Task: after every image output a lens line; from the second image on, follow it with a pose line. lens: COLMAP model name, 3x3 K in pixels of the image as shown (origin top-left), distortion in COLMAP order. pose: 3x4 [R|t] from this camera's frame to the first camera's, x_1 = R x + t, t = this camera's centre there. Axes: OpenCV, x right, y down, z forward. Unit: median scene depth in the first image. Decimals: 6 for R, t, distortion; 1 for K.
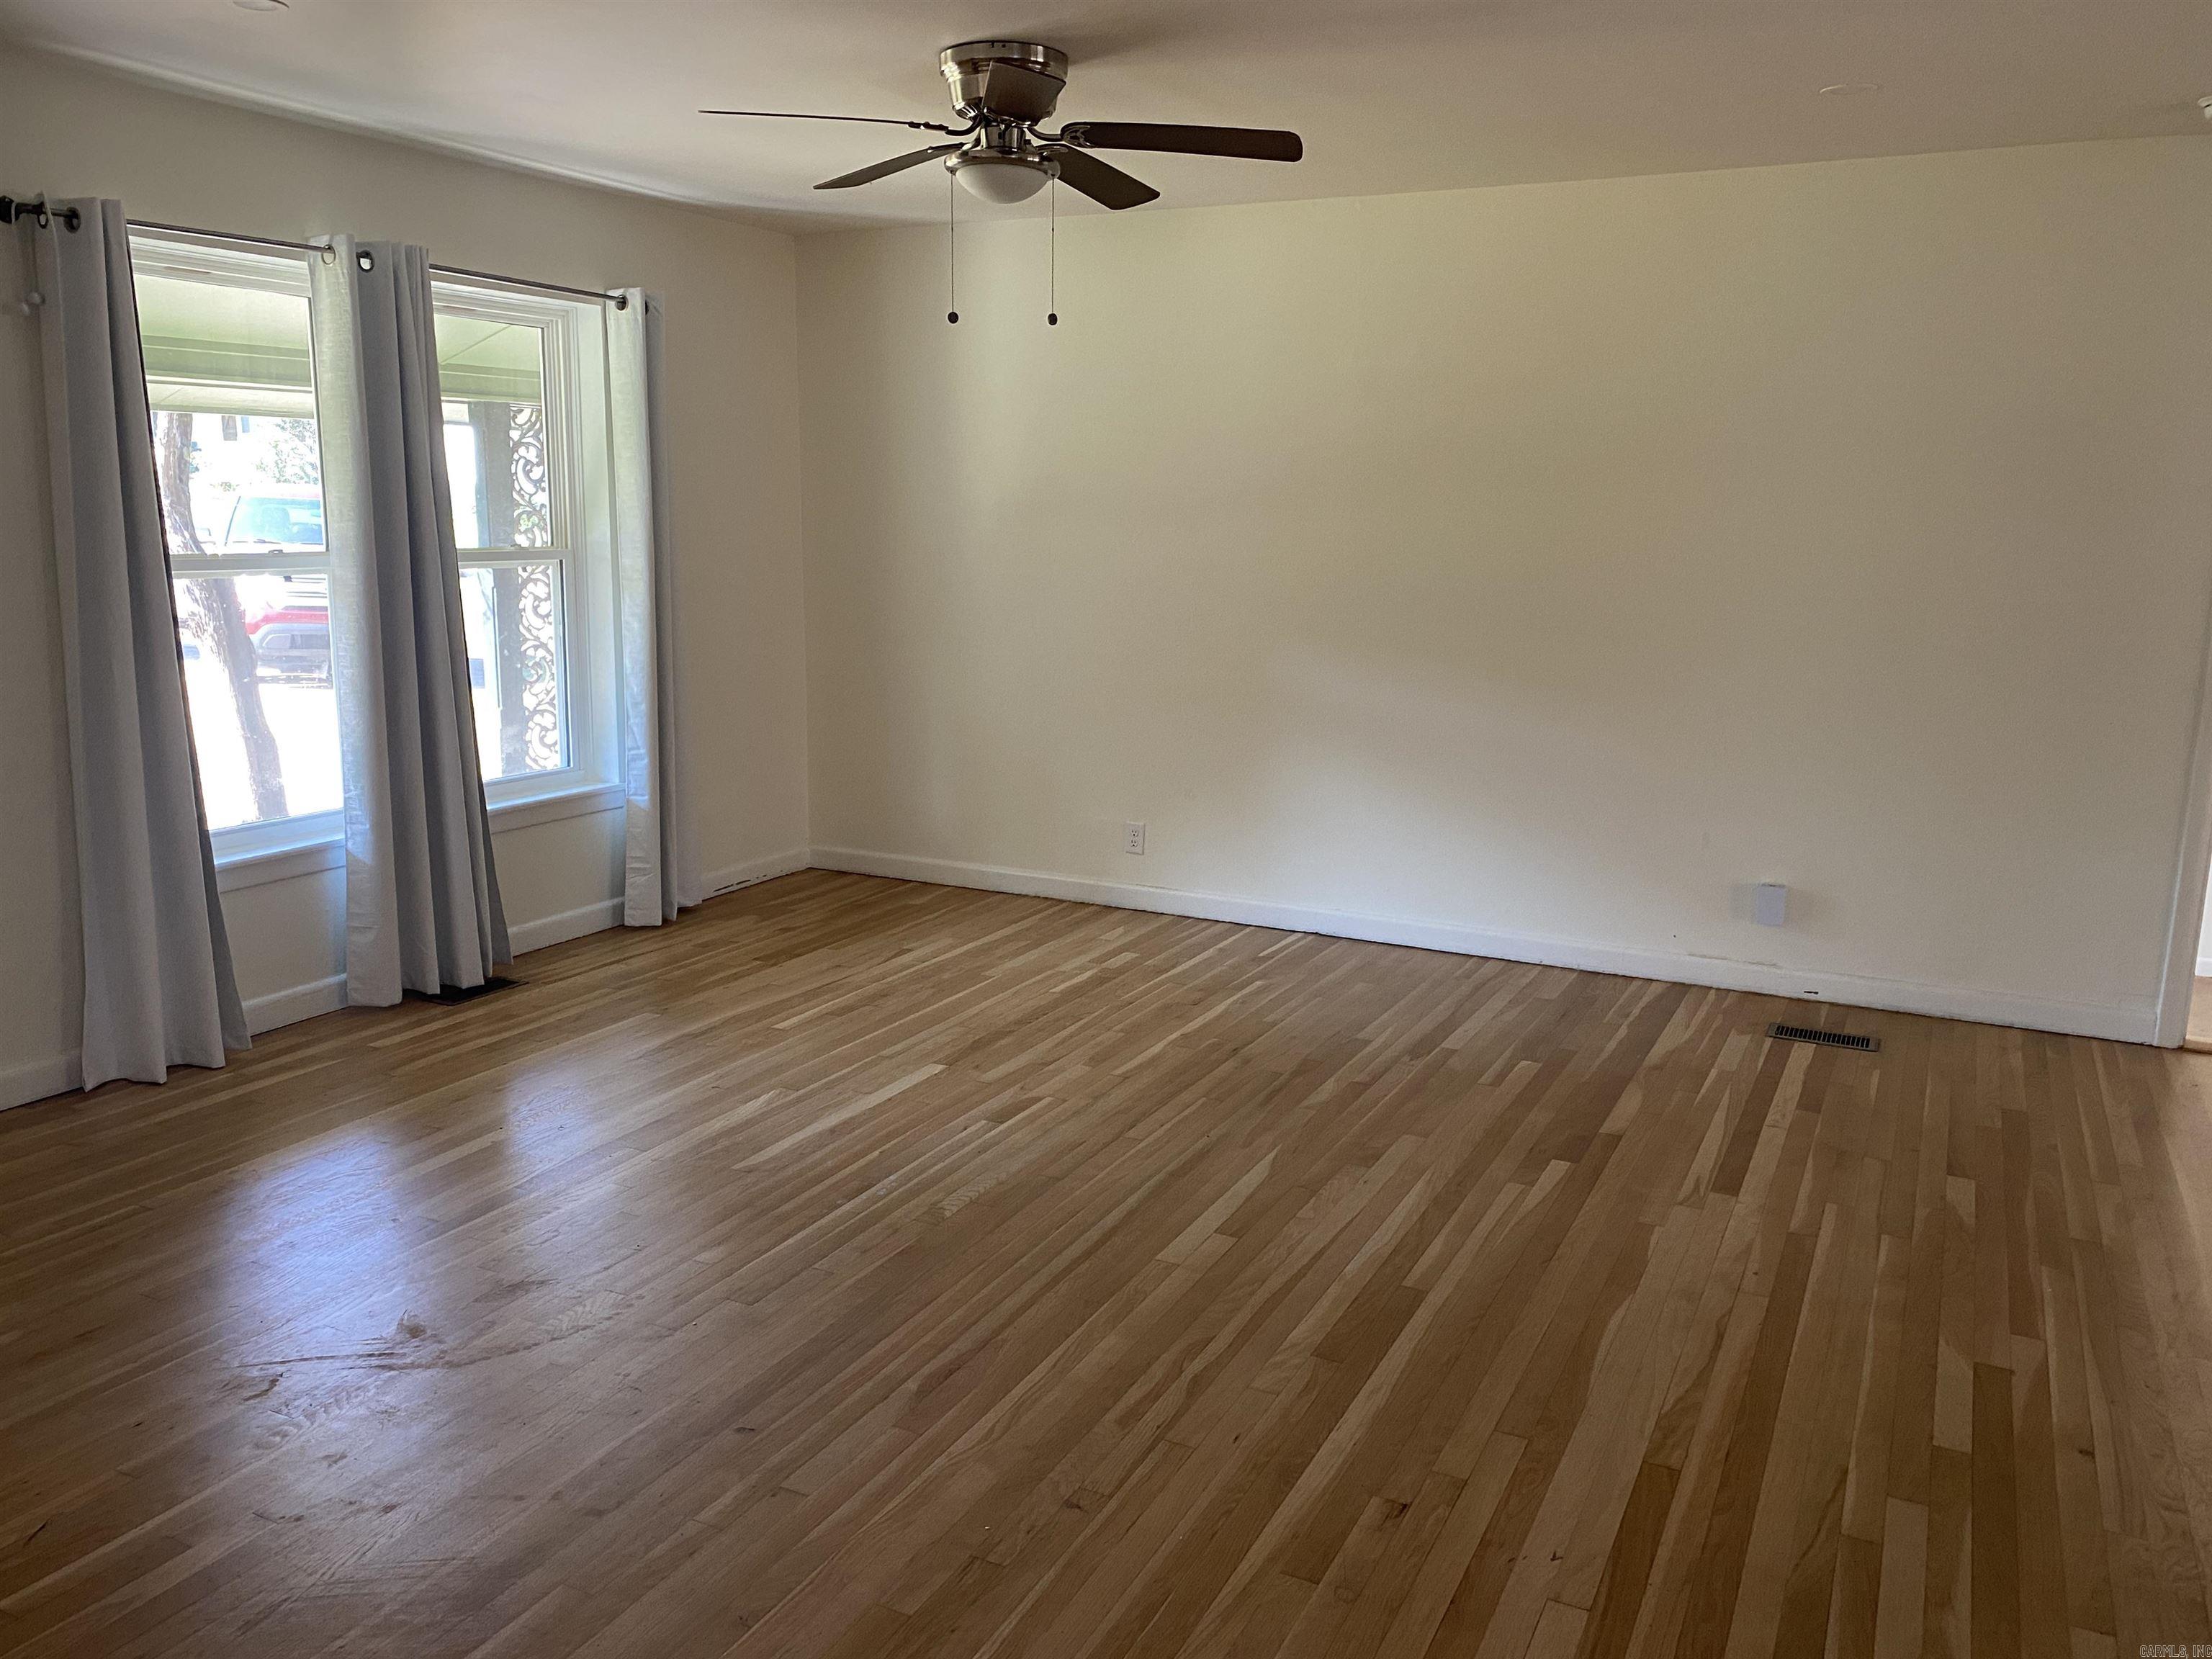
lens RADIAL K [[1694.0, 0, 1106.0], [0, 1694.0, 829.5], [0, 0, 1]] dist [0.005695, 0.001956]
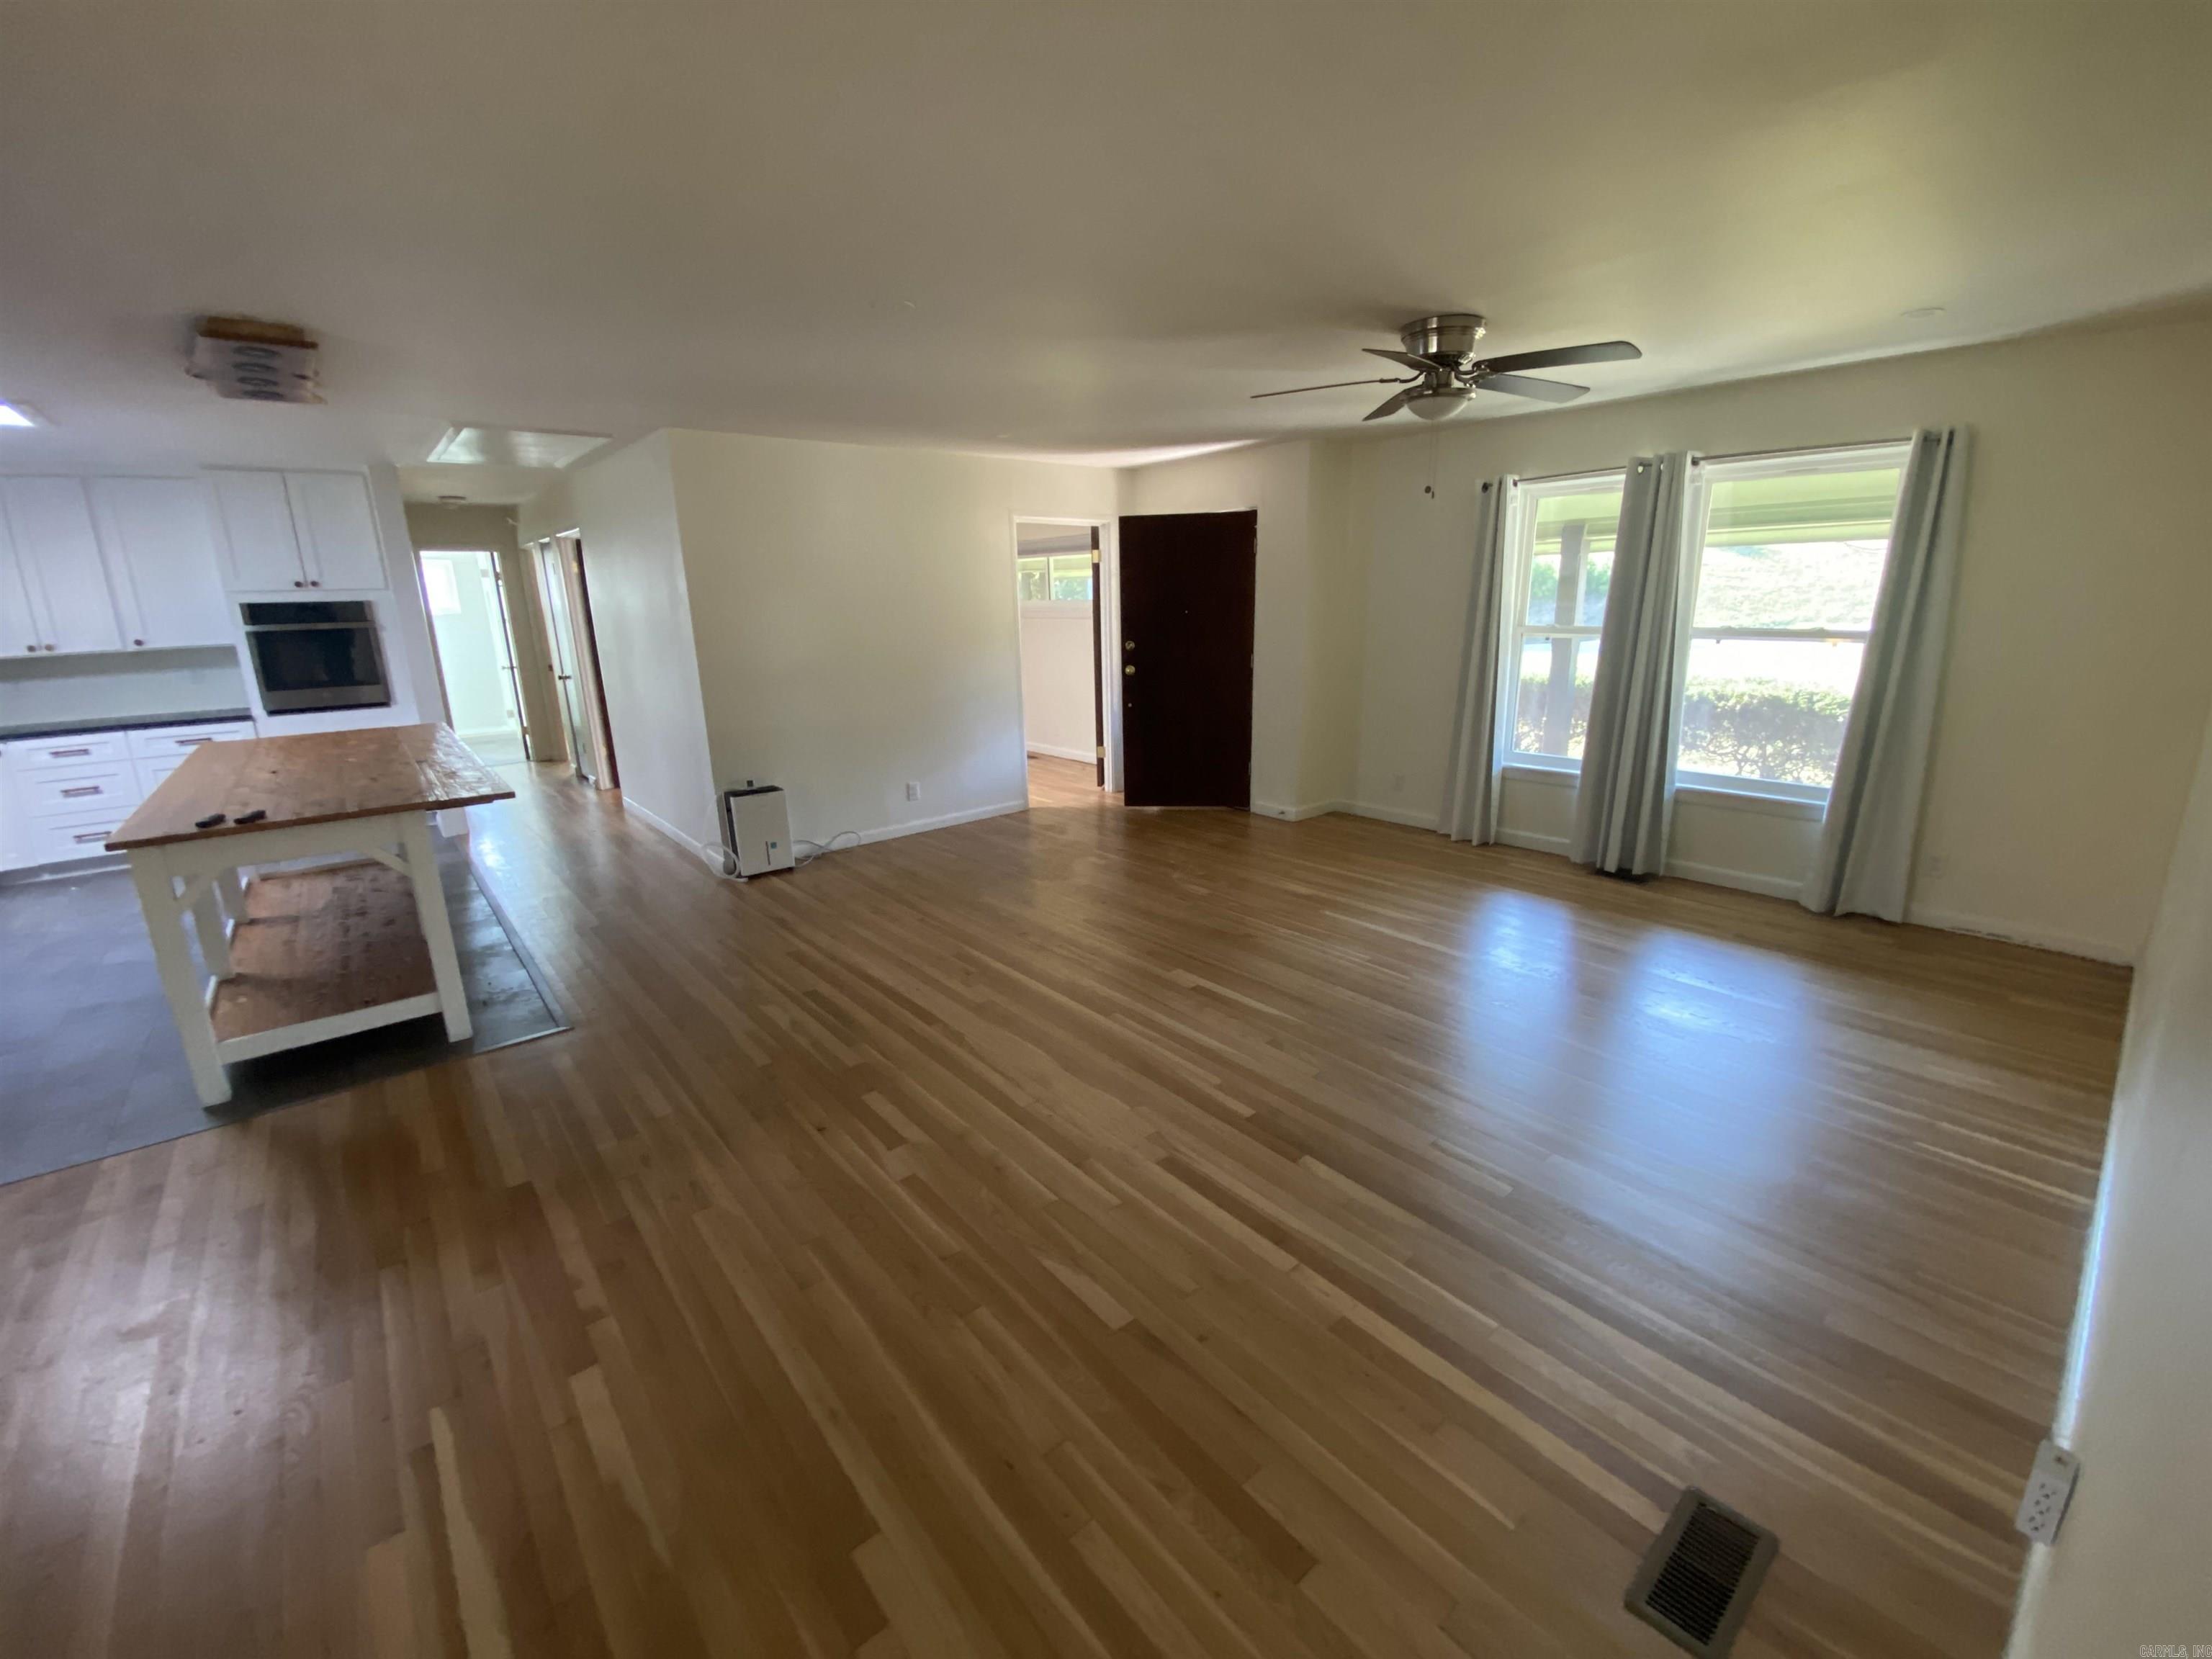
lens RADIAL K [[891.5, 0, 1106.8], [0, 891.5, 818.3], [0, 0, 1]] dist [0.035276, -0.026725]
pose [[-0.392840, 0.218158, -0.893355, 0.862313], [-0.155485, 0.941710, 0.298339, -0.206633], [0.906367, 0.256103, -0.336021, 1.042898]]
